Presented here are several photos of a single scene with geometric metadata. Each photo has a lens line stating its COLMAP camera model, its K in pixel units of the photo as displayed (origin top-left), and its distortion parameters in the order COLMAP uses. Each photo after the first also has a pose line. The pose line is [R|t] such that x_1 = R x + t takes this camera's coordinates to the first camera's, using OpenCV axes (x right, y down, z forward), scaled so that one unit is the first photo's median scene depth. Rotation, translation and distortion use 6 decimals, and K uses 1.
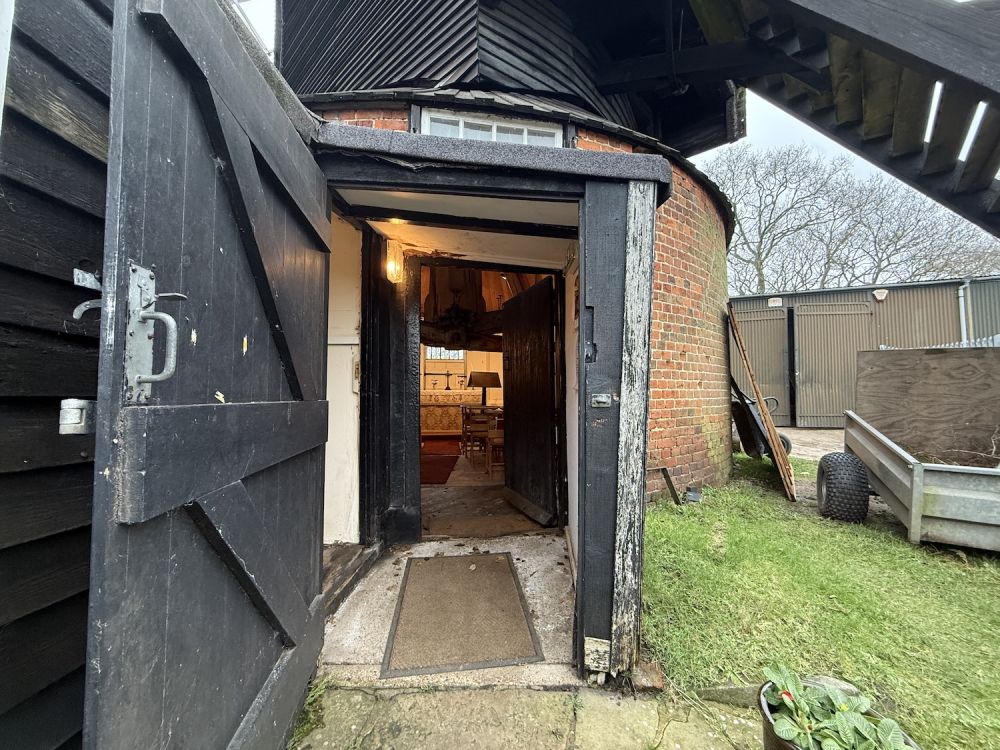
lens RADIAL K [[397.7, 0, 496.0], [0, 397.7, 373.5], [0, 0, 1]] dist [0.000525, 0.000031]
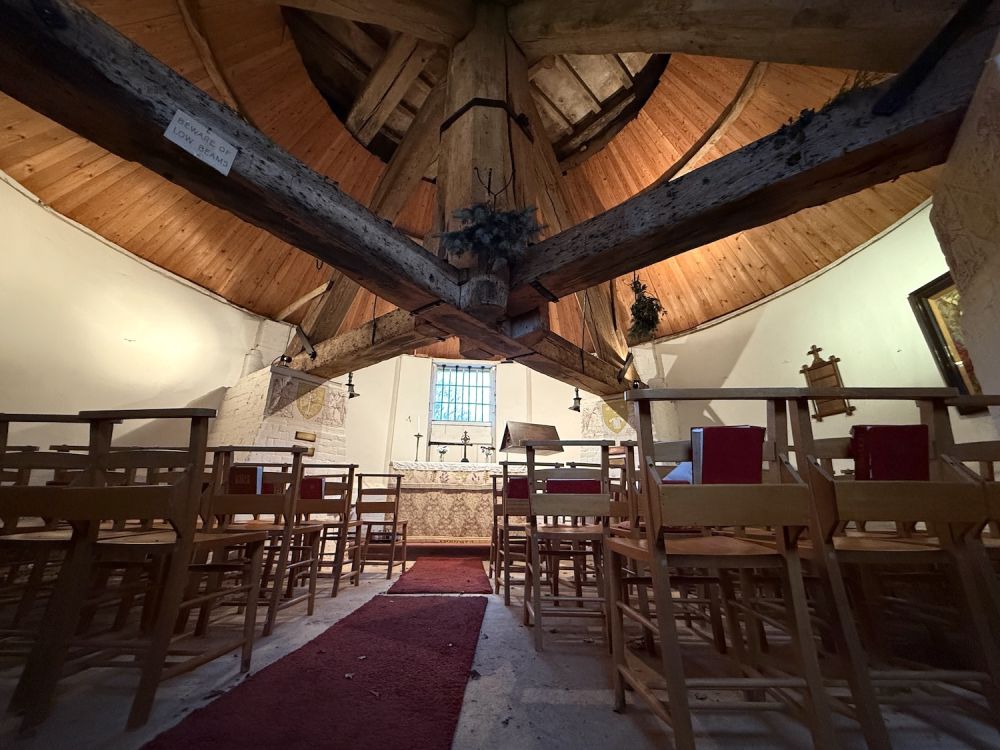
lens RADIAL K [[397.7, 0, 494.6], [0, 397.7, 373.7], [0, 0, 1]] dist [0.000525, 0.000031]
pose [[0.998591, -0.006652, -0.052657, -0.156505], [-0.008006, 0.961886, -0.273333, 0.253367], [0.052468, 0.273369, 0.960477, 1.393679]]
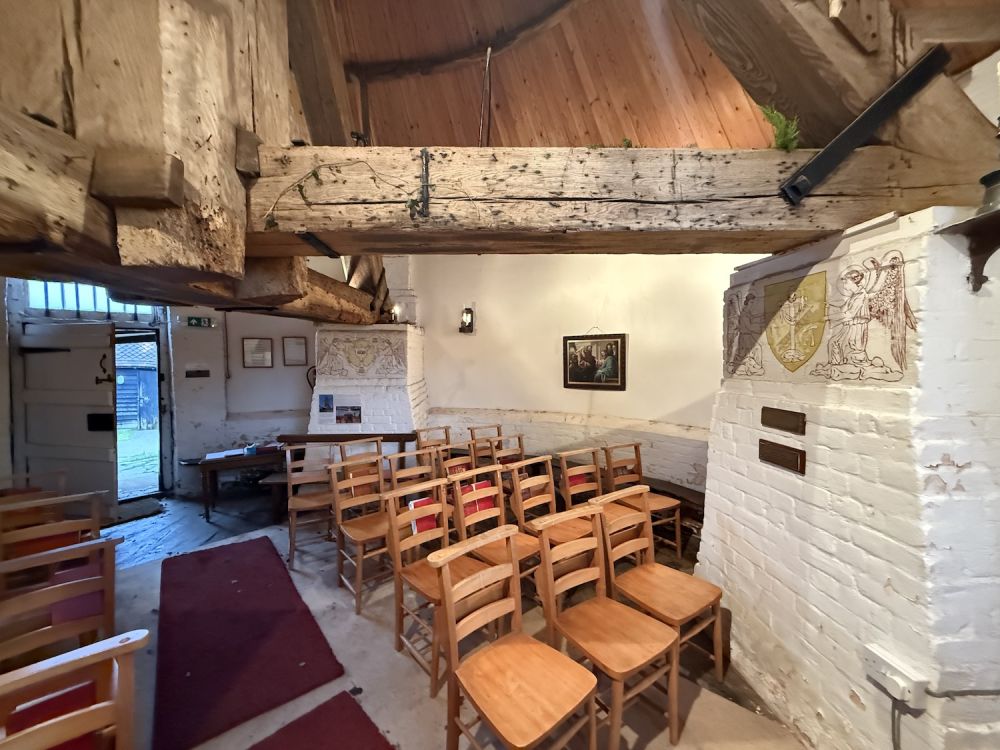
lens RADIAL K [[397.7, 0, 496.3], [0, 397.7, 374.0], [0, 0, 1]] dist [0.000525, 0.000031]
pose [[-0.781444, 0.023105, -0.623548, -0.269729], [0.037105, 0.999266, -0.009474, -0.016167], [0.622872, -0.030540, -0.781728, 3.170642]]
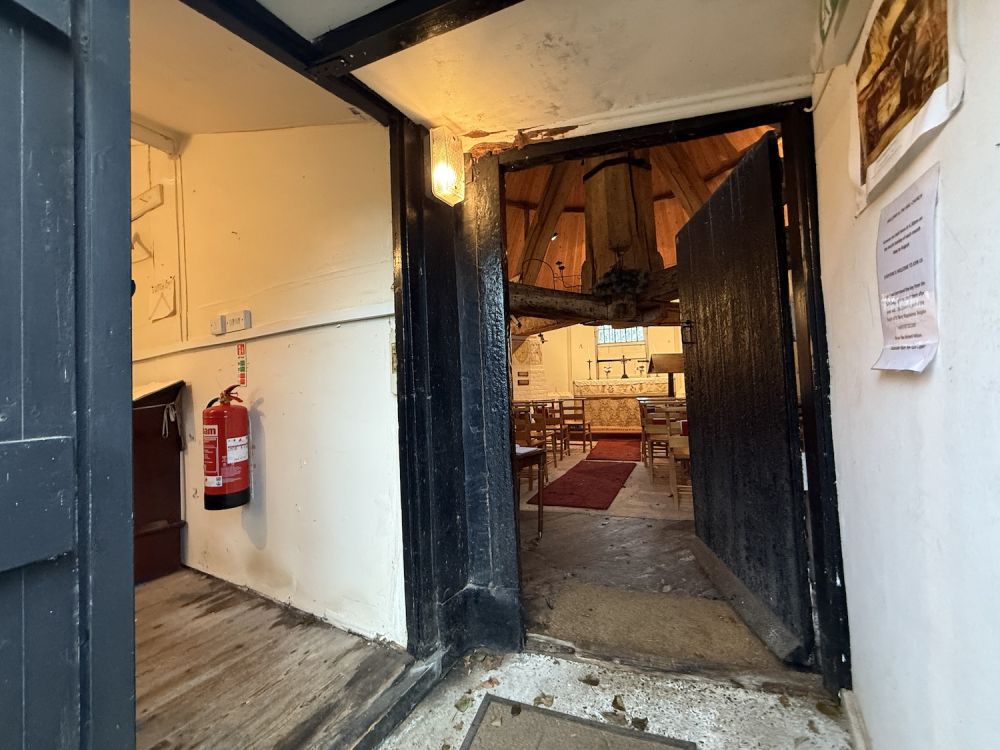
lens RADIAL K [[397.7, 0, 495.7], [0, 397.7, 374.5], [0, 0, 1]] dist [0.000525, 0.000031]
pose [[0.891191, -0.046579, -0.451230, 0.050543], [0.060022, 0.998076, 0.015517, 0.015221], [0.449640, -0.040912, 0.892273, 0.467438]]
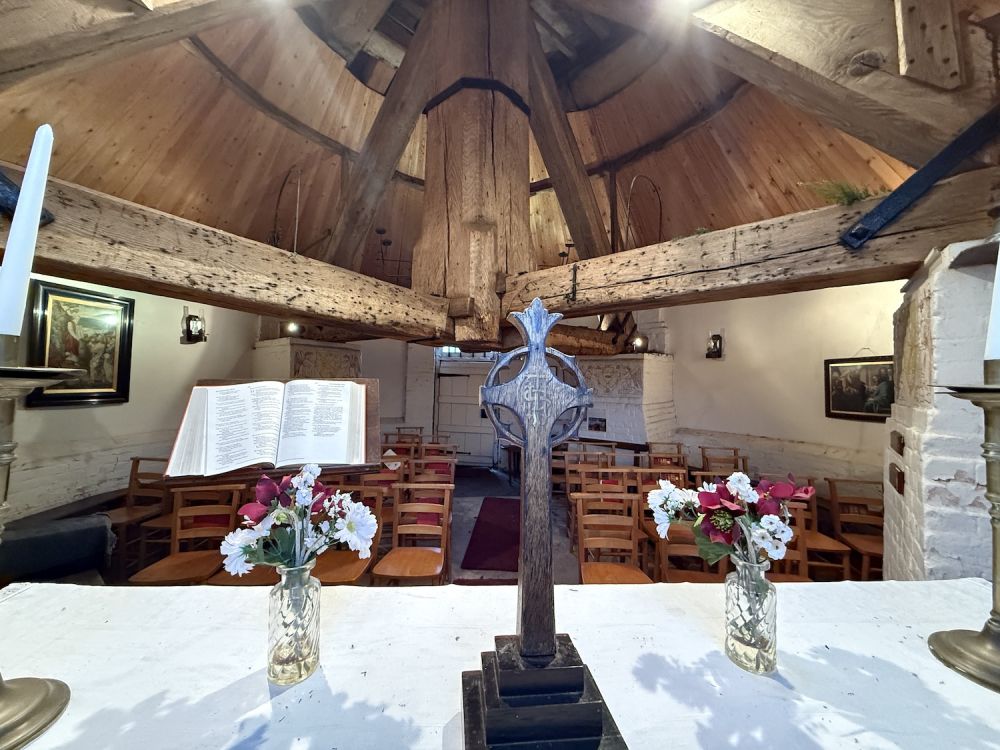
lens RADIAL K [[397.7, 0, 495.8], [0, 397.7, 374.8], [0, 0, 1]] dist [0.000525, 0.000031]
pose [[-0.997176, -0.014733, 0.073635, -0.411331], [-0.020405, 0.996831, -0.076885, 0.019987], [-0.072269, -0.078170, -0.994317, 3.643374]]
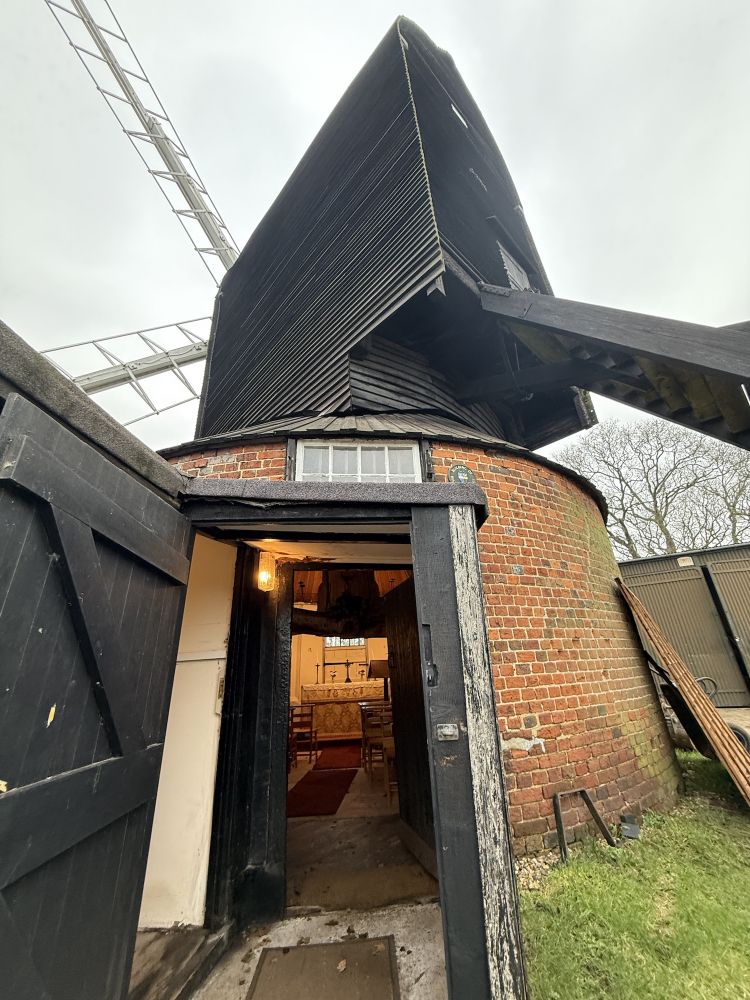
lens RADIAL K [[397.7, 0, 375.7], [0, 397.7, 496.2], [0, 0, 1]] dist [0.000525, 0.000031]
pose [[0.995227, -0.080508, -0.055160, 0.101226], [0.054711, 0.928309, -0.367762, -0.056694], [0.080814, 0.362989, 0.928282, -0.031477]]
